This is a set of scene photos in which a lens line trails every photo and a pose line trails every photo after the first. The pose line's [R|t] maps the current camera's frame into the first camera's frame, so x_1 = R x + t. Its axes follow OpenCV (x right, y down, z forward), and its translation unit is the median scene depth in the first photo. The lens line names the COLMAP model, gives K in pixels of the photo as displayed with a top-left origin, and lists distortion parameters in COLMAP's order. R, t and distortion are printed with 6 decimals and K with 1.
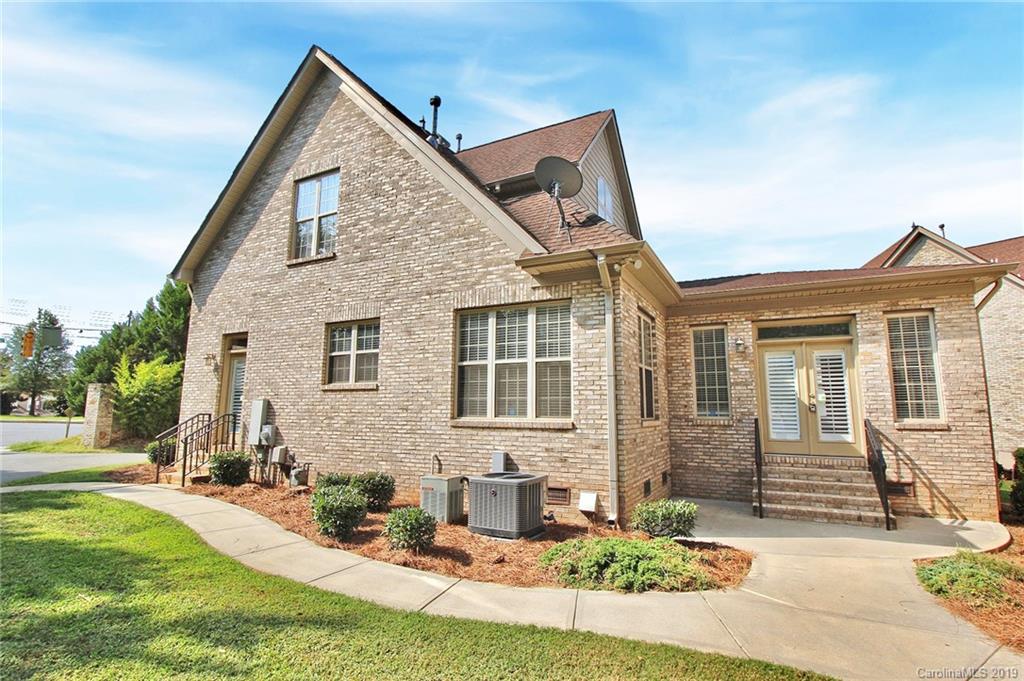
lens RADIAL K [[487.0, 0, 514.2], [0, 487.0, 335.8], [0, 0, 1]] dist [0.013405, -0.019045]
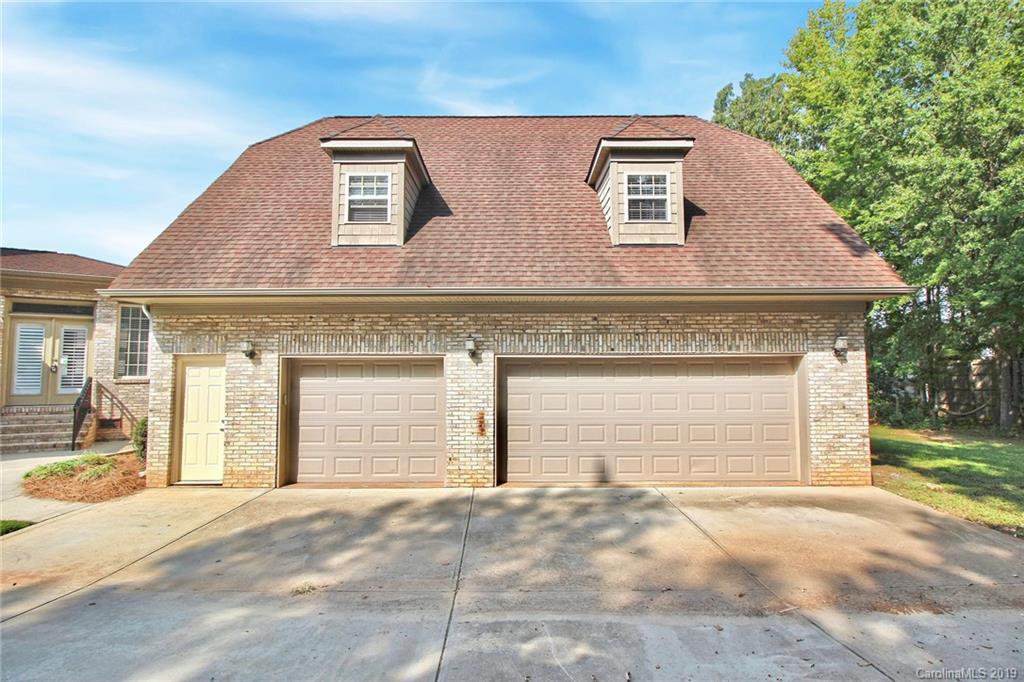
lens RADIAL K [[454.0, 0, 509.8], [0, 454.0, 339.6], [0, 0, 1]] dist [-0.000606, -0.013921]
pose [[0.493507, 0.051575, 0.868211, 0.184582], [-0.126415, 0.991893, 0.012934, -0.102084], [-0.860506, -0.116138, 0.496026, -0.647652]]
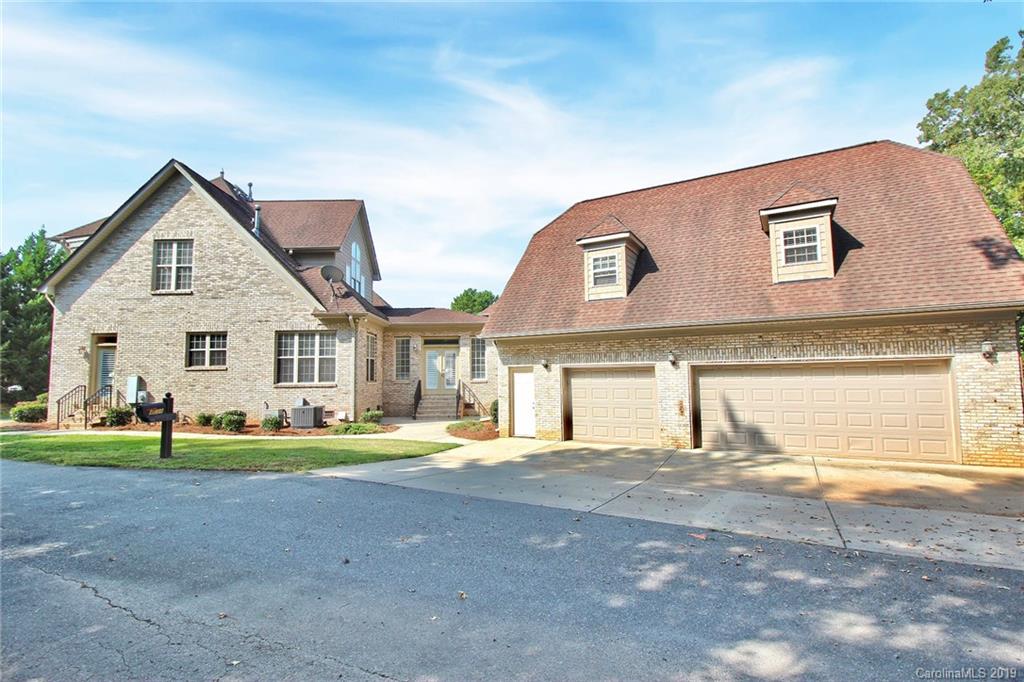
lens RADIAL K [[454.0, 0, 509.8], [0, 454.0, 339.6], [0, 0, 1]] dist [-0.000606, -0.013921]
pose [[0.872963, 0.017835, 0.487460, -0.184409], [-0.054236, 0.996684, 0.060660, -0.179918], [-0.484761, -0.079392, 0.871036, -1.095797]]
